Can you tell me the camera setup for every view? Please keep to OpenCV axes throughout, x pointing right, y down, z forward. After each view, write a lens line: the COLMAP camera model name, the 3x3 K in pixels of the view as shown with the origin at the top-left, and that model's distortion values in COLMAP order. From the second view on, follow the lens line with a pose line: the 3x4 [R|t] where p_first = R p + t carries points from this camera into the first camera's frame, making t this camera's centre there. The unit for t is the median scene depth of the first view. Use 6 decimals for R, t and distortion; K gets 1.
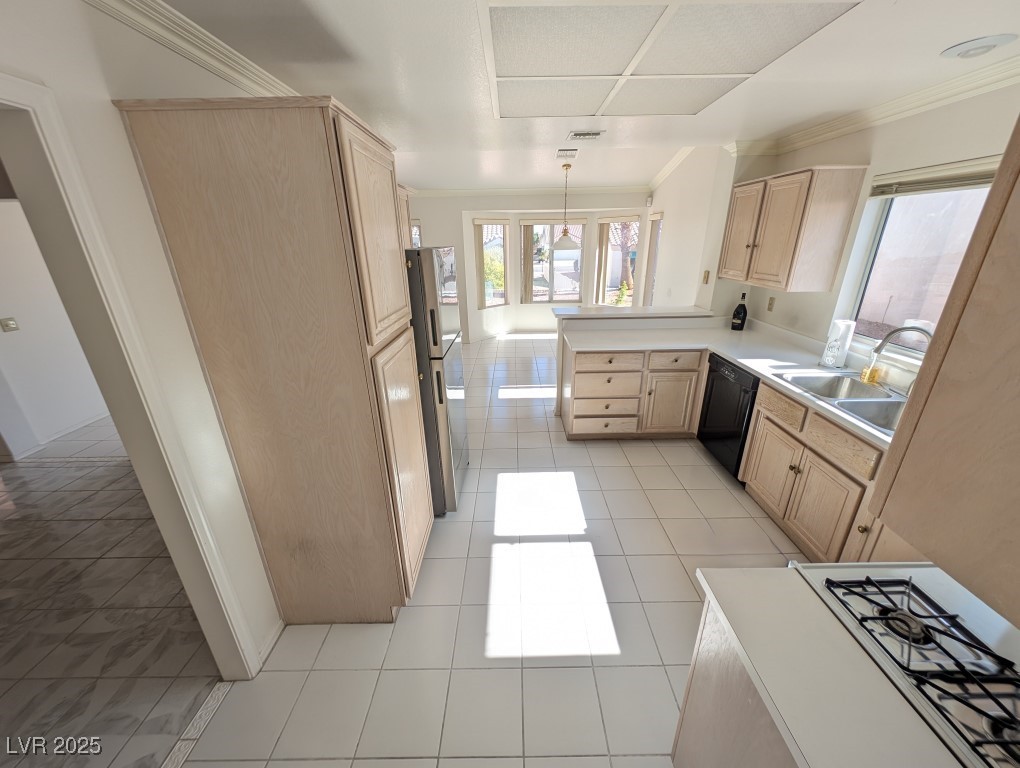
lens RADIAL K [[382.5, 0, 513.3], [0, 382.5, 382.5], [0, 0, 1]] dist [0.015843, -0.005311]
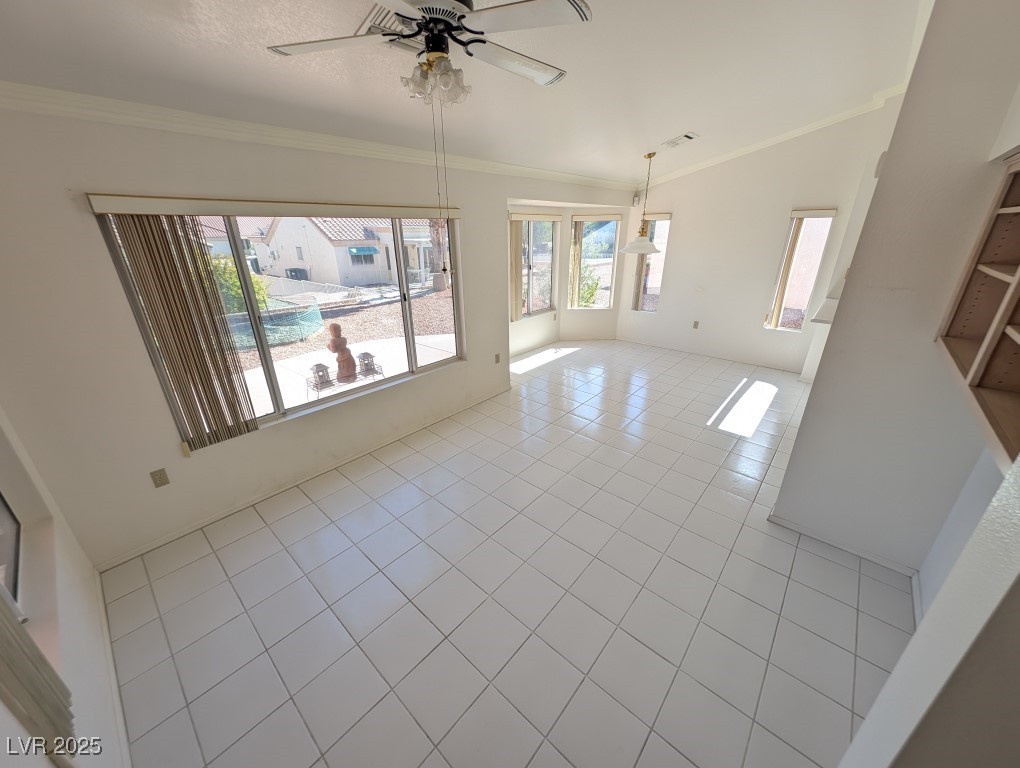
lens RADIAL K [[382.5, 0, 513.3], [0, 382.5, 382.5], [0, 0, 1]] dist [0.015843, -0.005311]
pose [[0.658839, -0.271828, 0.701456, -0.690882], [0.262195, 0.956941, 0.124568, -0.229865], [-0.705113, 0.101848, 0.701743, 0.579403]]
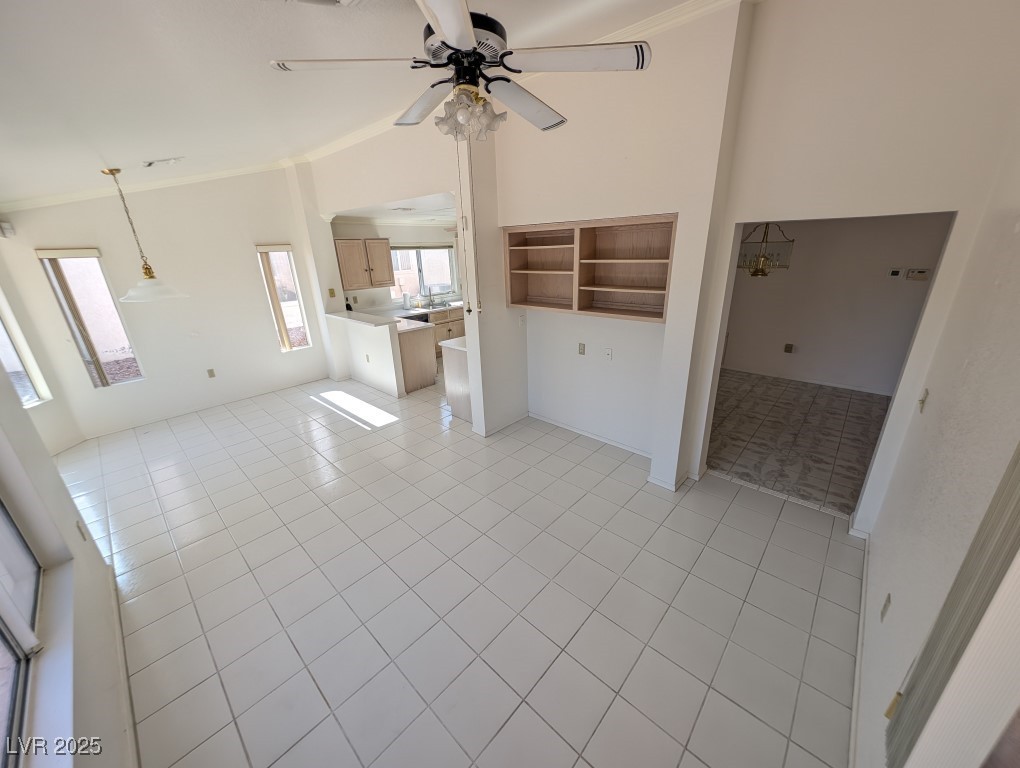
lens RADIAL K [[382.5, 0, 513.3], [0, 382.5, 382.5], [0, 0, 1]] dist [0.015843, -0.005311]
pose [[-0.732622, -0.193170, 0.652648, -0.700169], [0.281256, 0.787264, 0.548735, -0.392879], [-0.619806, 0.585576, -0.522437, 0.976314]]
